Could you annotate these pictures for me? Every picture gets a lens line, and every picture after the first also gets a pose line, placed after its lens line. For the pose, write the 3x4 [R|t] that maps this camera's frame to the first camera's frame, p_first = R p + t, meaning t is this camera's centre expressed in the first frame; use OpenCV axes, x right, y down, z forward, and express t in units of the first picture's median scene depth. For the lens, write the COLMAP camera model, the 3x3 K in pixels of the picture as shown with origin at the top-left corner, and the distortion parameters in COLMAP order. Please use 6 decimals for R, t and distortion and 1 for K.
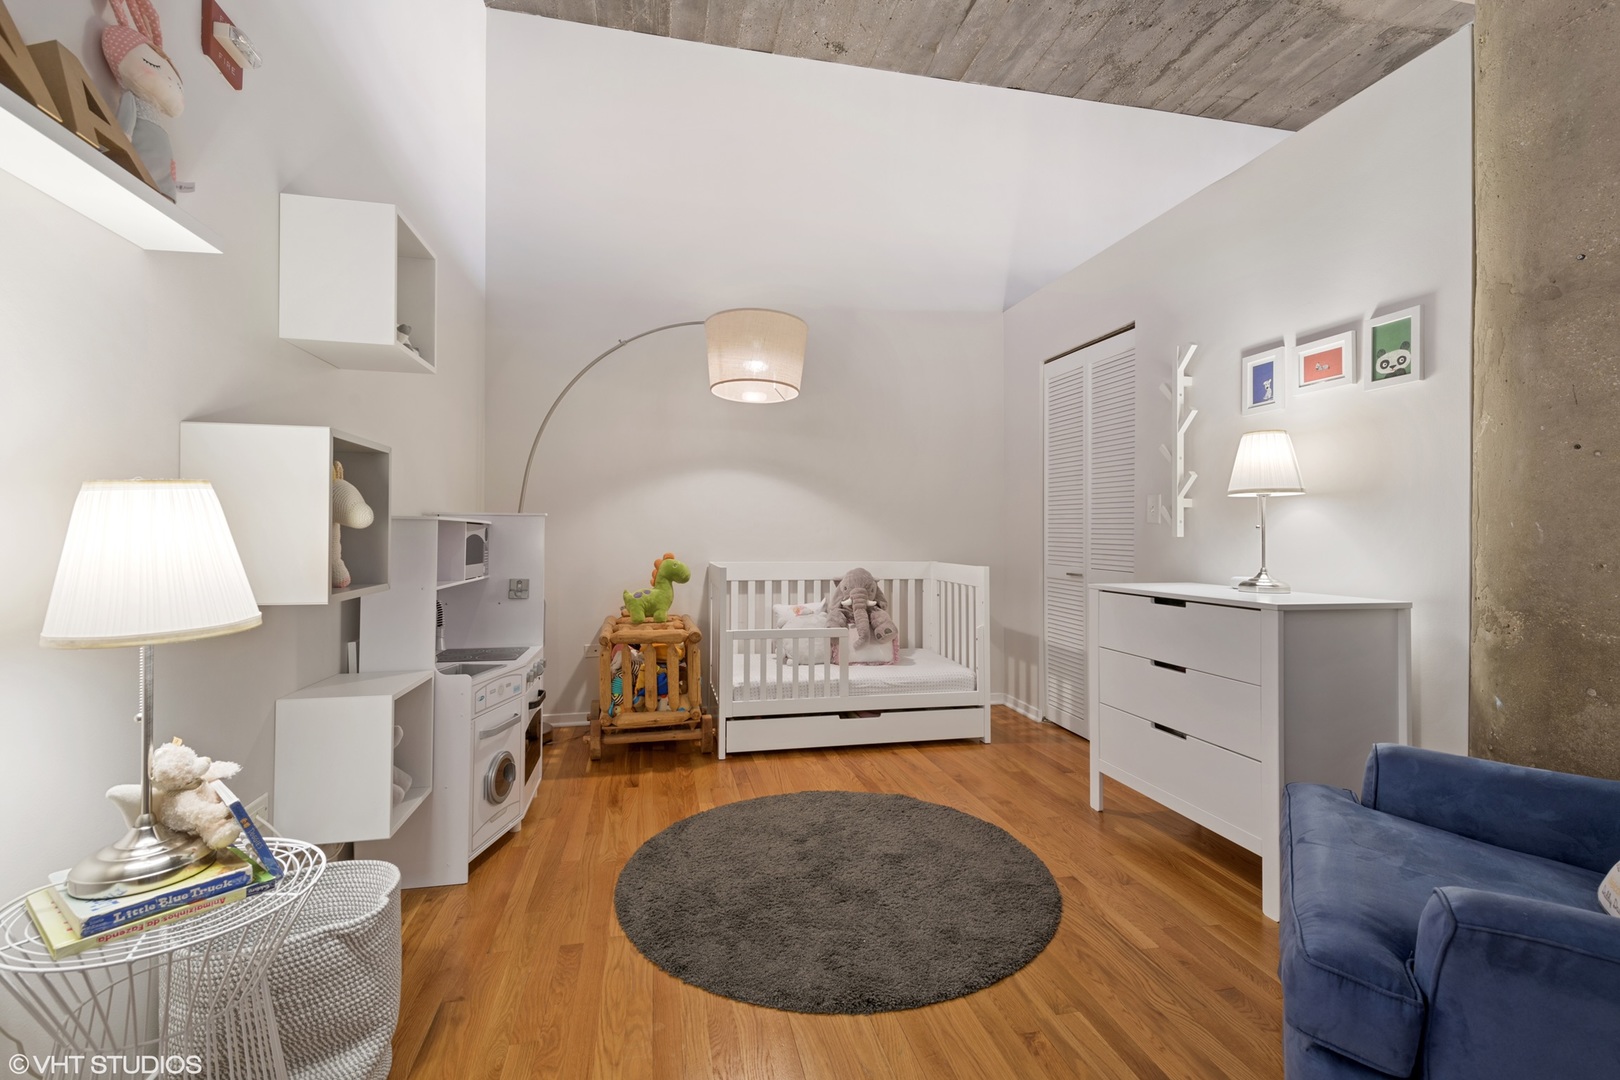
lens RADIAL K [[704.1, 0, 819.0], [0, 704.1, 532.3], [0, 0, 1]] dist [0.001986, 0.000065]
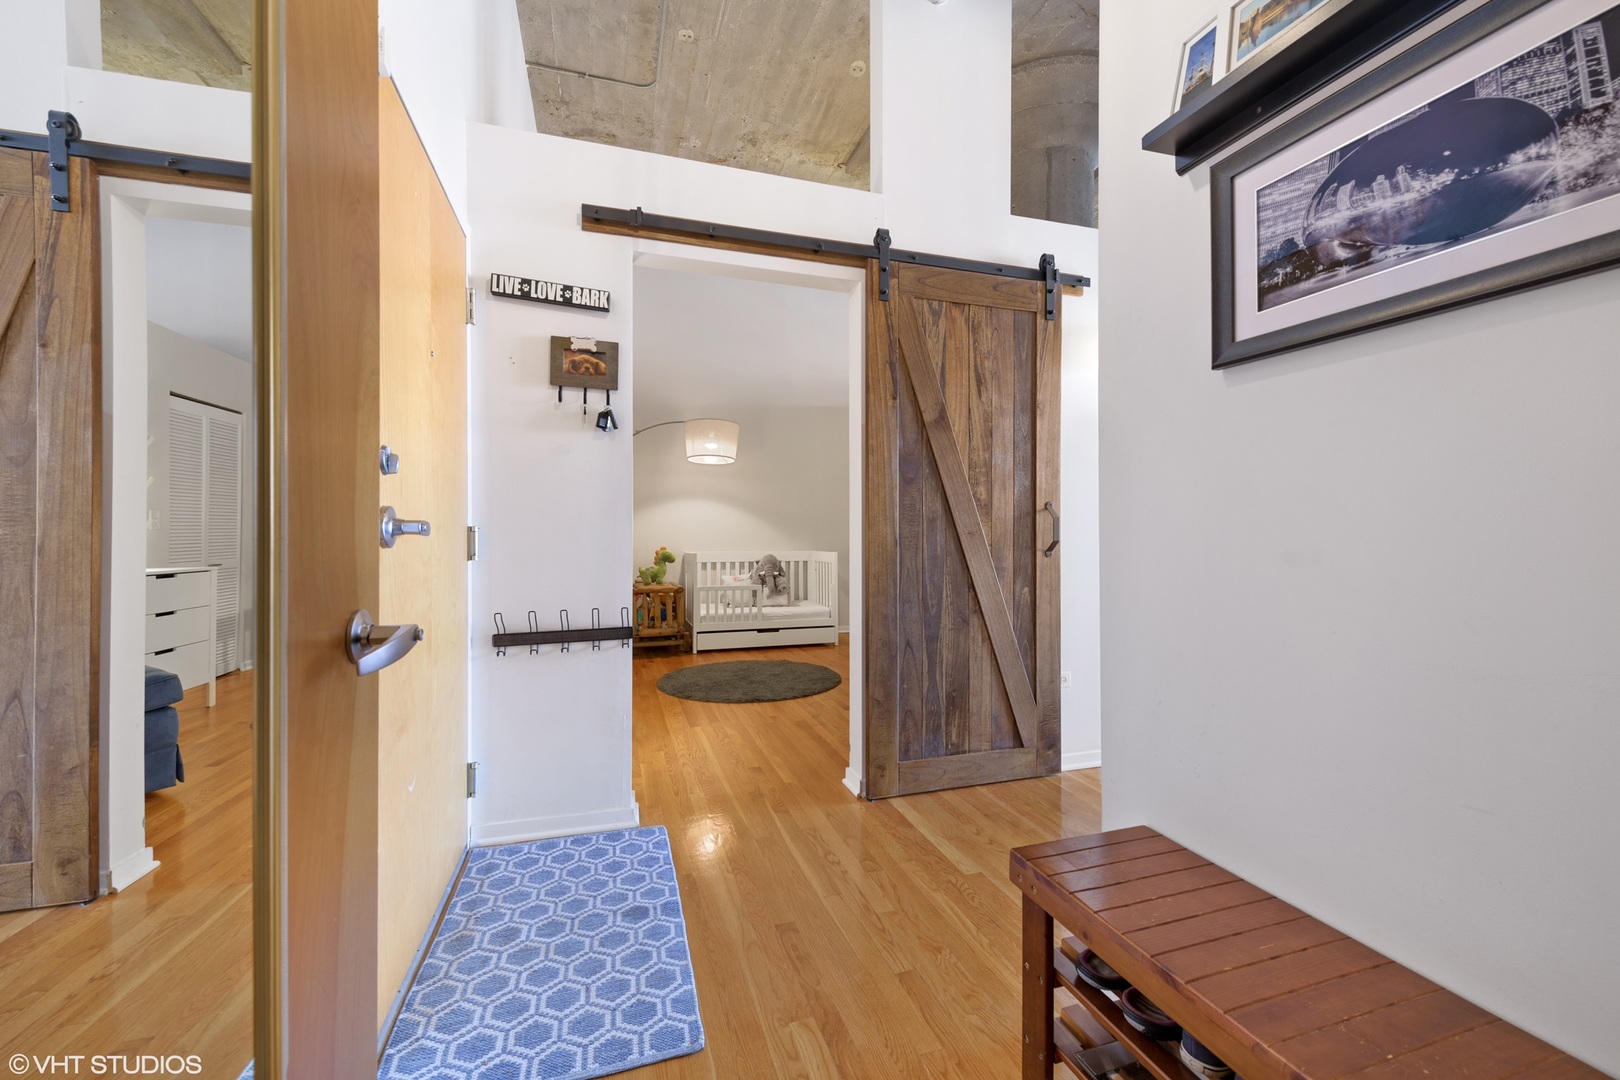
lens RADIAL K [[647.6, 0, 817.9], [0, 647.6, 519.0], [0, 0, 1]] dist [0.018687, -0.004428]
pose [[0.996090, -0.005961, 0.088146, 0.038630], [0.008209, 0.999650, -0.025166, 0.003697], [-0.087965, 0.025791, 0.995790, -0.734435]]
